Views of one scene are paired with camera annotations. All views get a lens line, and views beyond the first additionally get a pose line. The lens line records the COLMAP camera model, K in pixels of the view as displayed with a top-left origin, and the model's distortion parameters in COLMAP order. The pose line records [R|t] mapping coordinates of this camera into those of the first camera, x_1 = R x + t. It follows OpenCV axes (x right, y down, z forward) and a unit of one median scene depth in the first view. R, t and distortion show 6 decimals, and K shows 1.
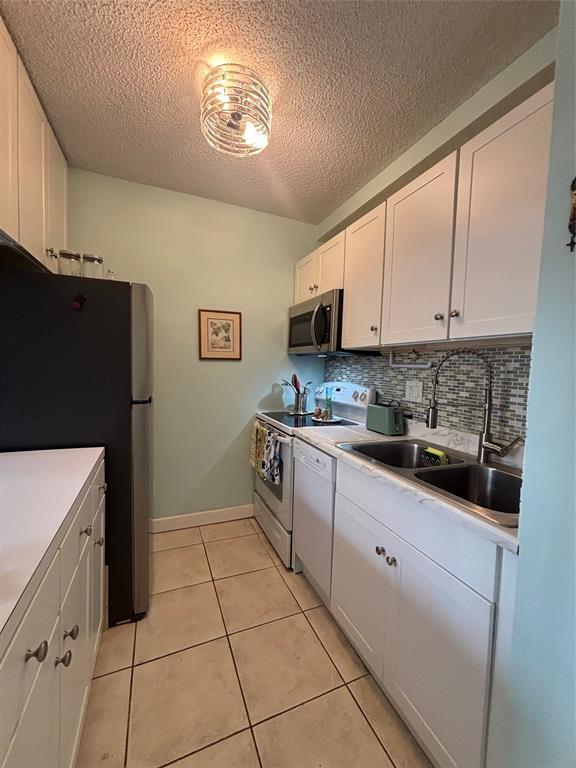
lens RADIAL K [[306.5, 0, 285.5], [0, 306.5, 385.0], [0, 0, 1]] dist [0.001388, 0.001014]
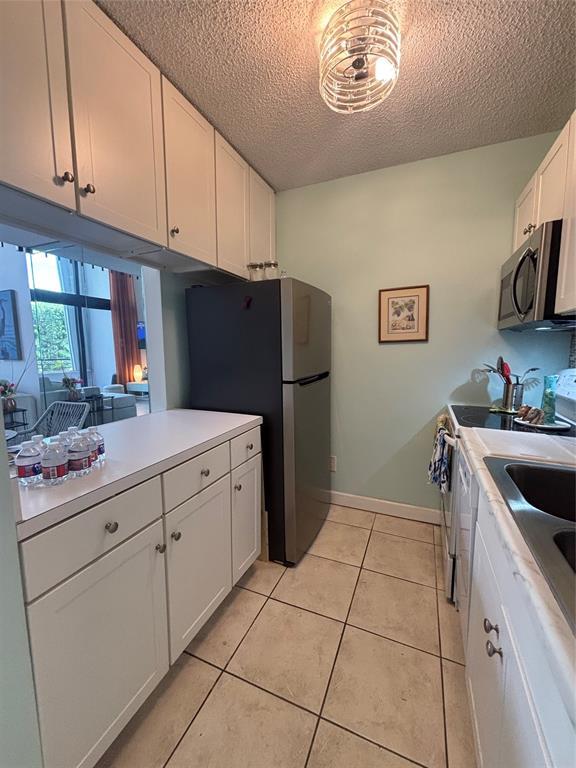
lens RADIAL K [[306.5, 0, 285.1], [0, 306.5, 384.4], [0, 0, 1]] dist [0.001388, 0.001014]
pose [[0.693758, 0.051972, -0.718331, 0.210398], [-0.019539, 0.998384, 0.053363, 0.001046], [0.719943, -0.022986, 0.693652, 0.119688]]
